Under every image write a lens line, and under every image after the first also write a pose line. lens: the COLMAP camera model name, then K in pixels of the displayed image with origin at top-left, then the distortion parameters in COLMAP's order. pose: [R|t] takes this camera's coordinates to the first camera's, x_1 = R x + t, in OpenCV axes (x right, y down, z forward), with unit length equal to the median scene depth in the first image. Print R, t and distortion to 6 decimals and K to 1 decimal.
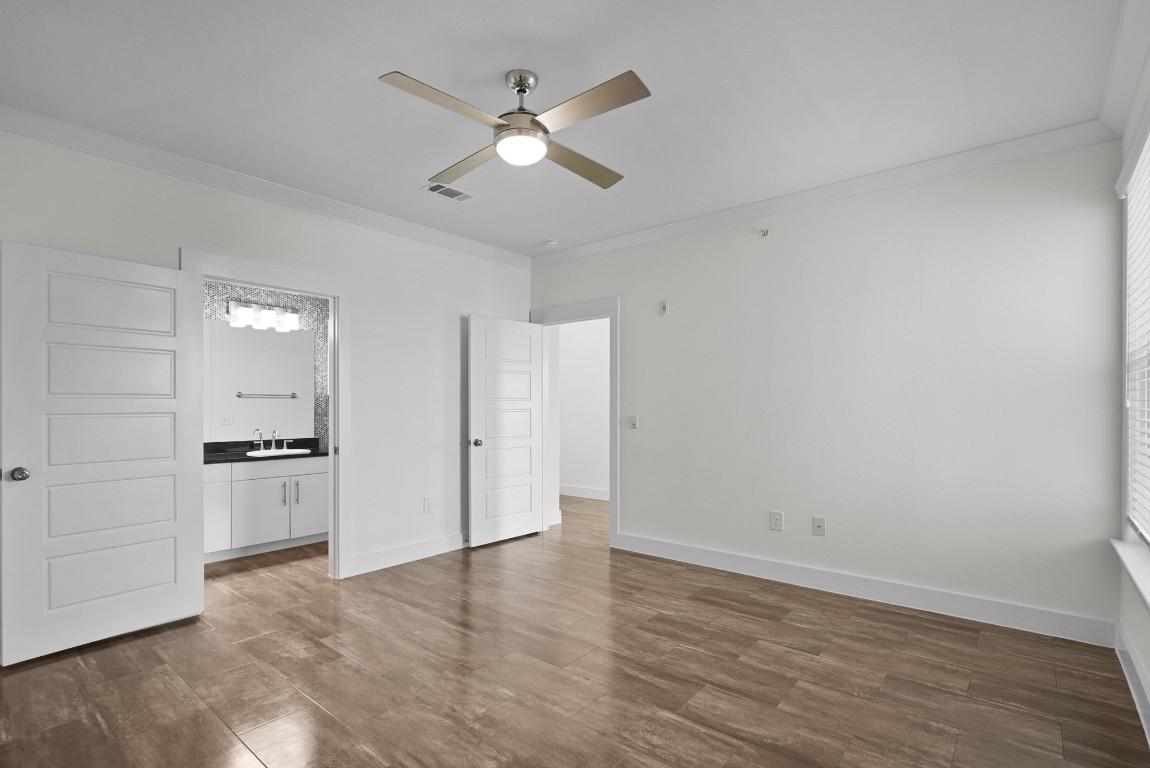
lens RADIAL K [[539.3, 0, 567.2], [0, 539.3, 409.0], [0, 0, 1]] dist [-0.001798, 0.000274]
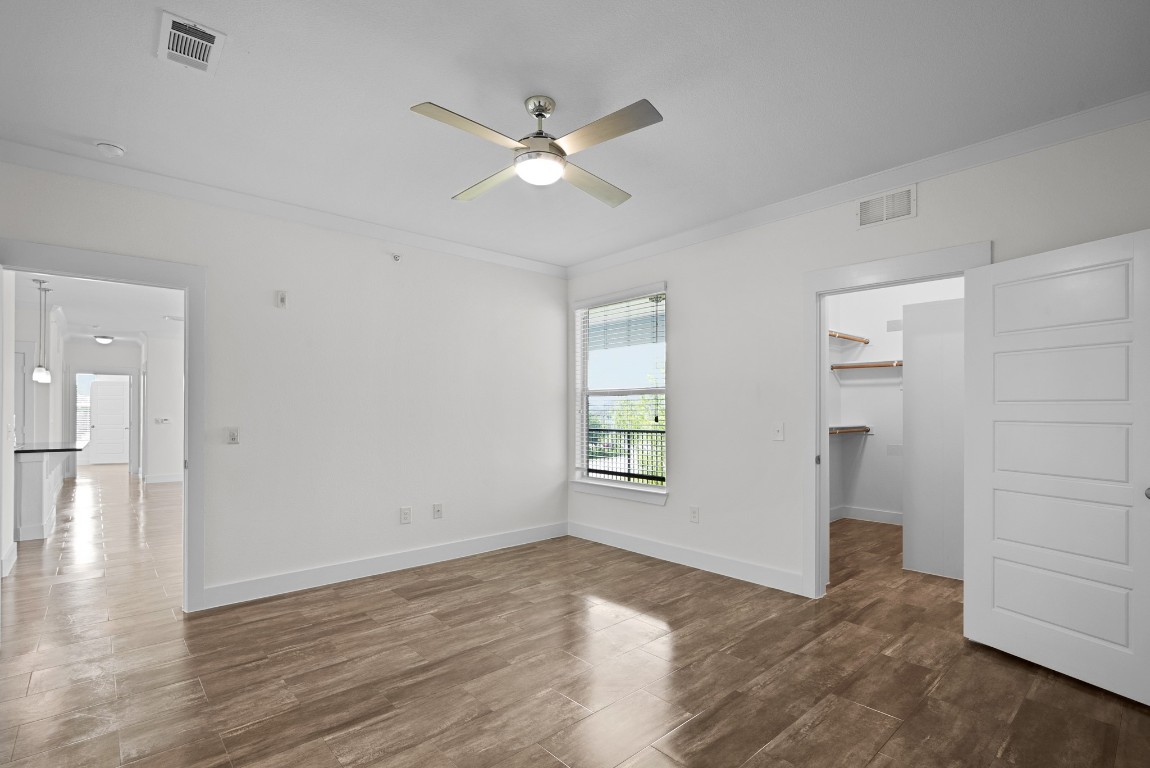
lens RADIAL K [[539.3, 0, 579.7], [0, 539.3, 410.9], [0, 0, 1]] dist [-0.001798, 0.000274]
pose [[0.144622, 0.002631, 0.989483, -0.793404], [0.010402, 0.999937, -0.004179, -0.003774], [-0.989432, 0.010897, 0.144586, 0.552676]]
